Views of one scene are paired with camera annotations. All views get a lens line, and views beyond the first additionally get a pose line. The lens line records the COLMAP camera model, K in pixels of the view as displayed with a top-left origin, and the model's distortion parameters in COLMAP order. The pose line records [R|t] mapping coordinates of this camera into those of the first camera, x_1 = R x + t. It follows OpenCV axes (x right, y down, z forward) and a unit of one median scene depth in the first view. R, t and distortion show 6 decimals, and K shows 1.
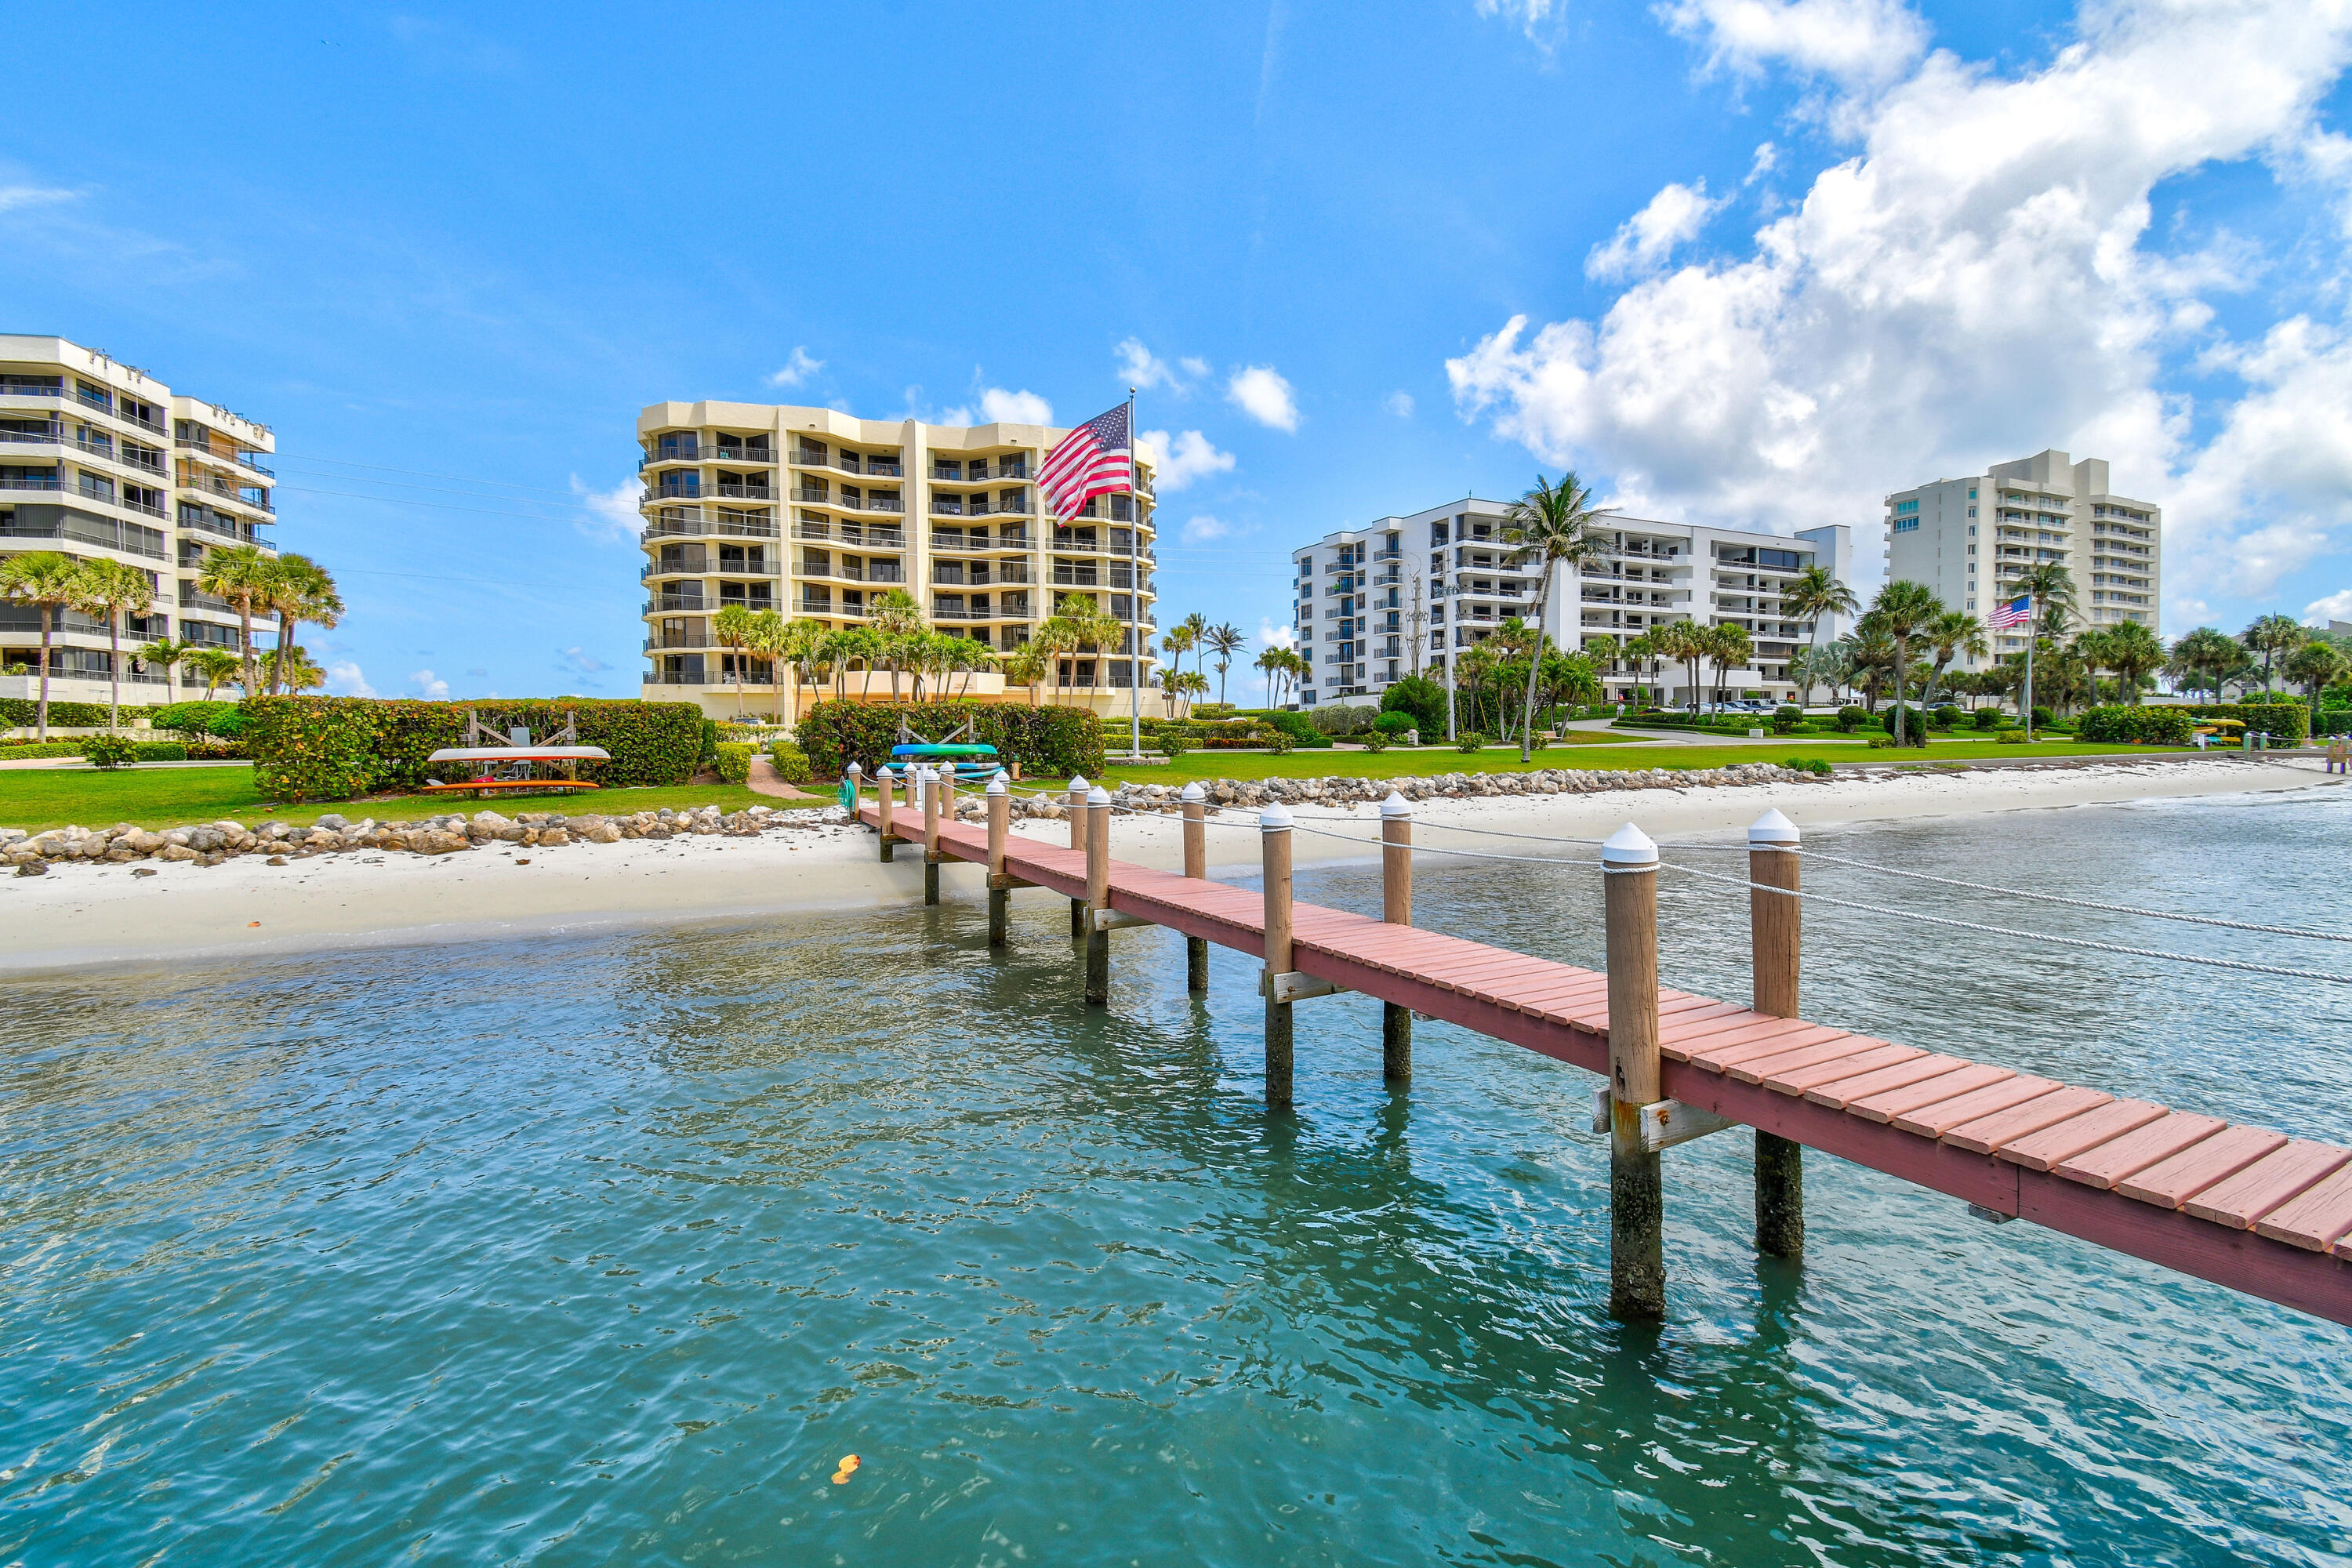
lens RADIAL K [[1037.8, 0, 1189.5], [0, 1037.8, 779.5], [0, 0, 1]] dist [0.034319, -0.027356]
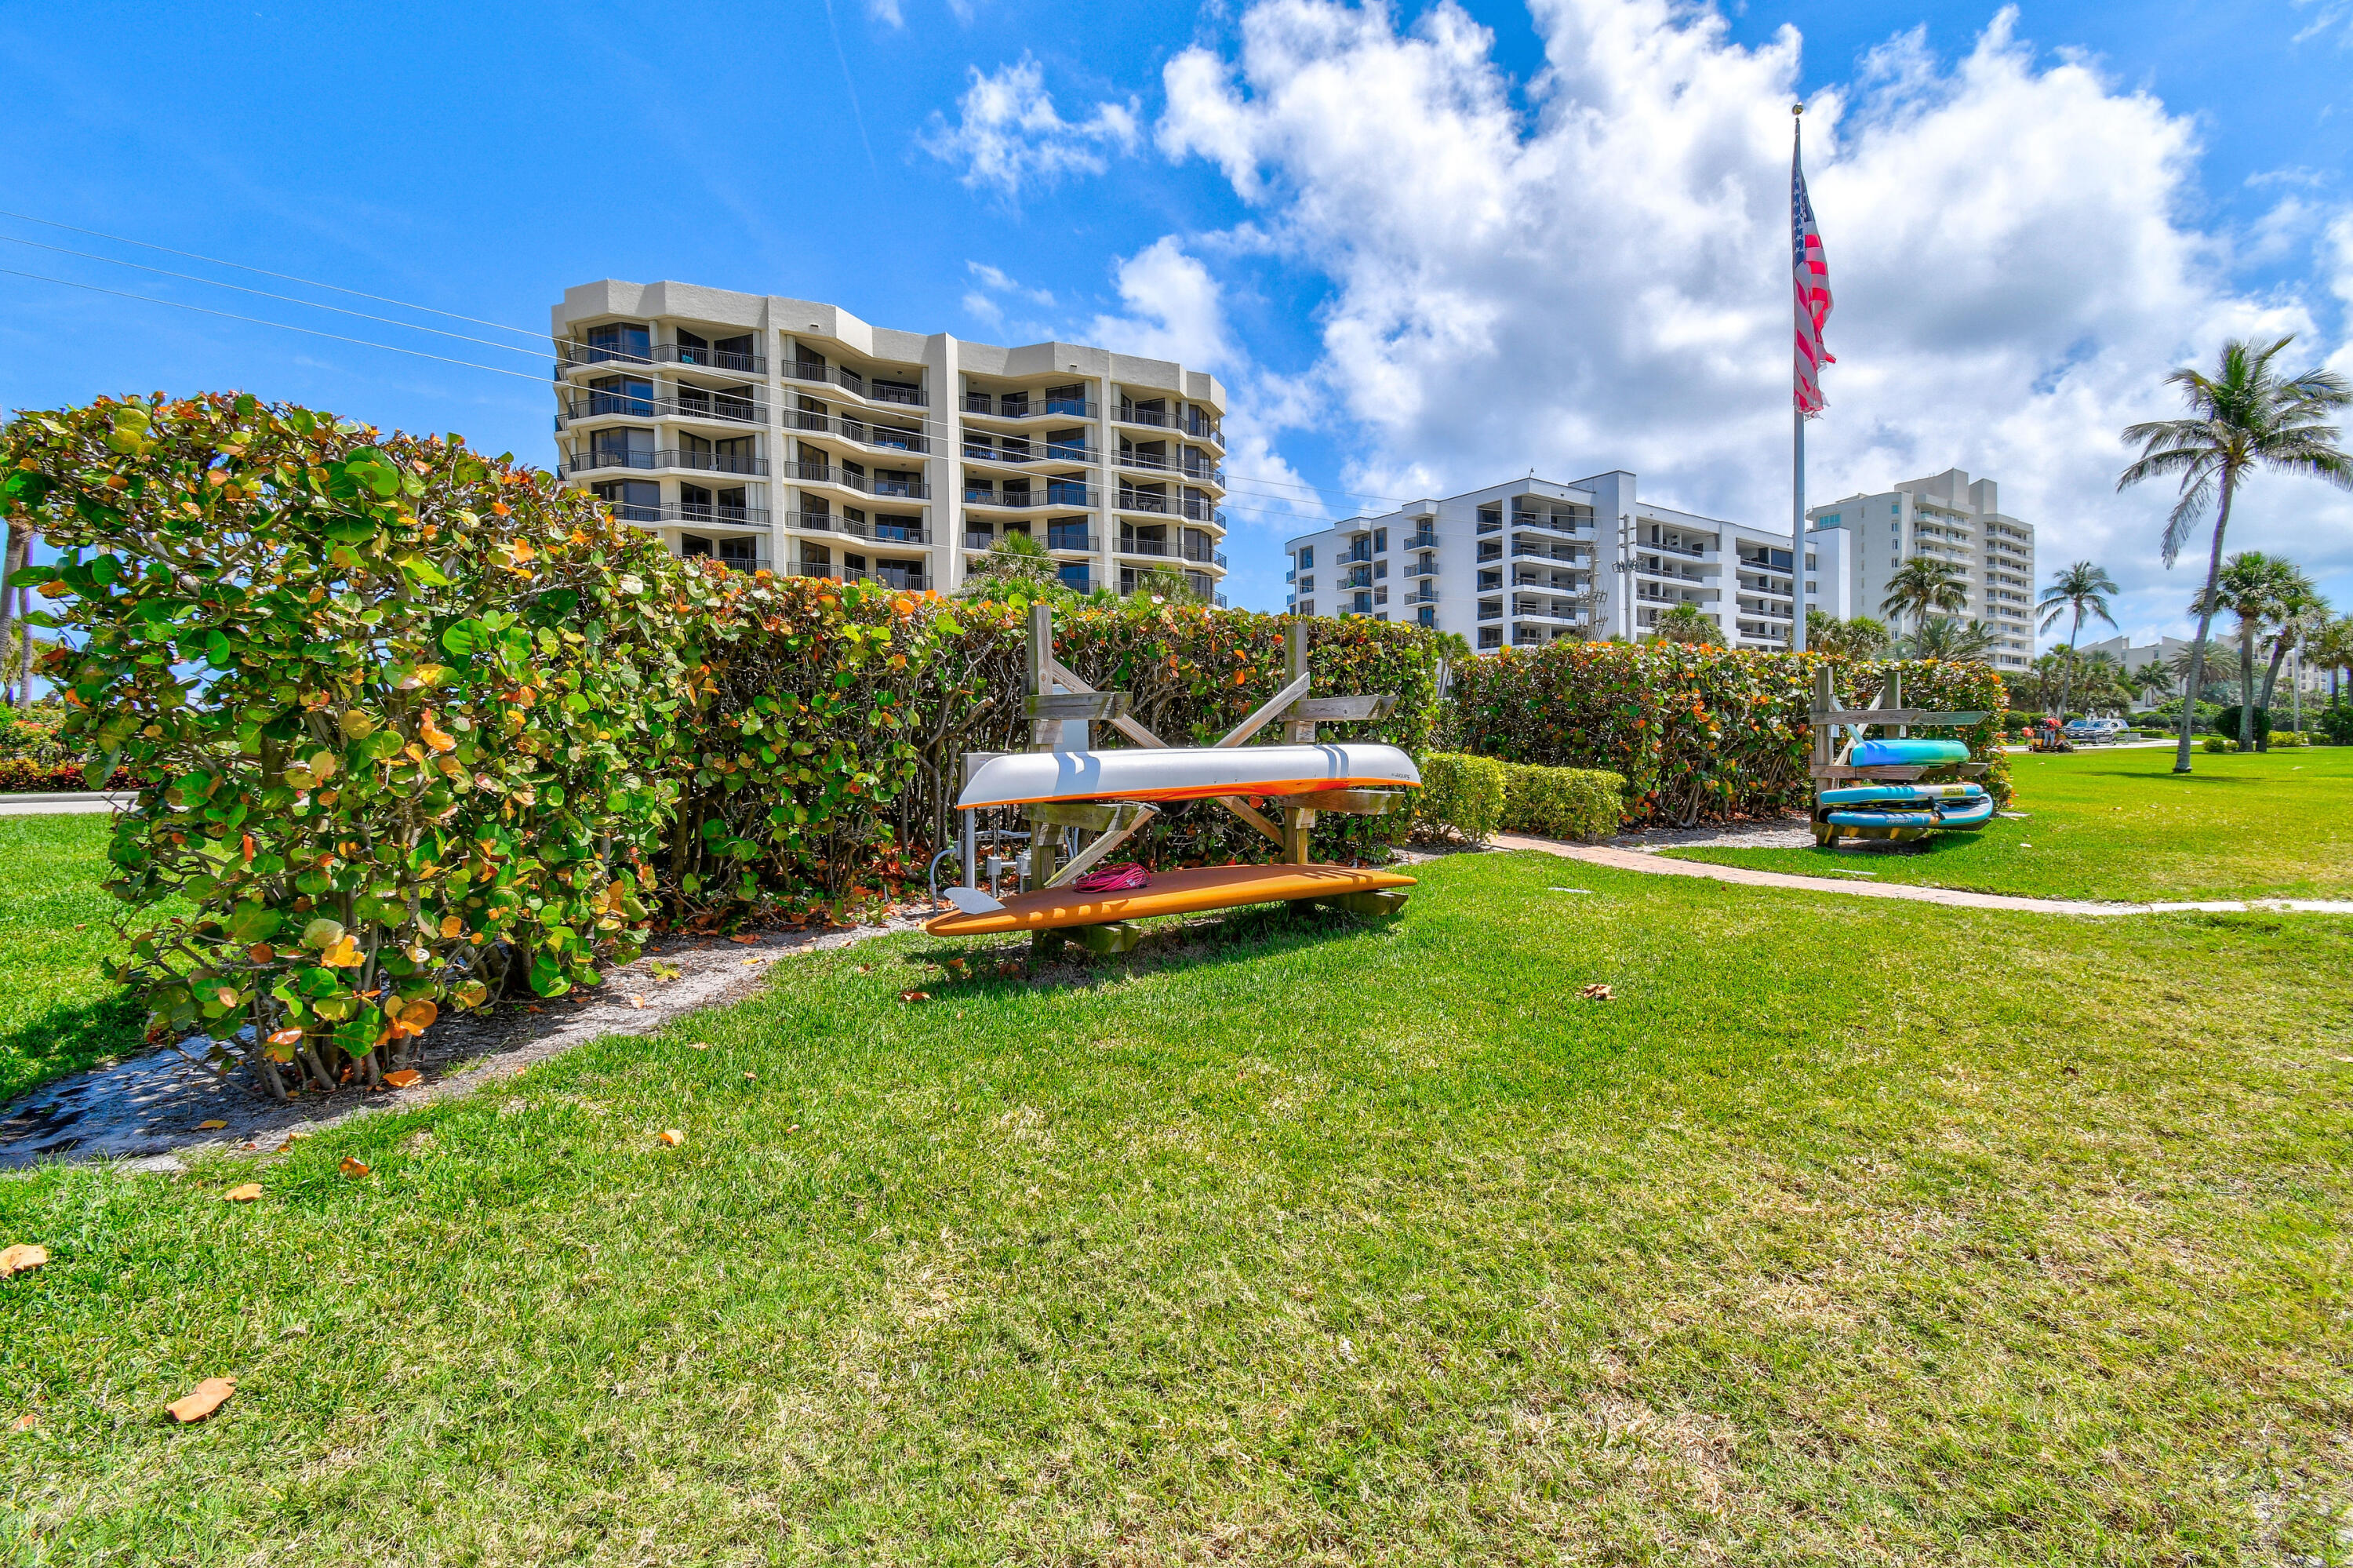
lens RADIAL K [[1038.3, 0, 1190.0], [0, 1038.3, 779.5], [0, 0, 1]] dist [0.034319, -0.027356]
pose [[0.987014, -0.011419, 0.160228, -0.211267], [0.013979, 0.999792, -0.014860, -0.004235], [-0.160025, 0.016907, 0.986968, 0.223096]]
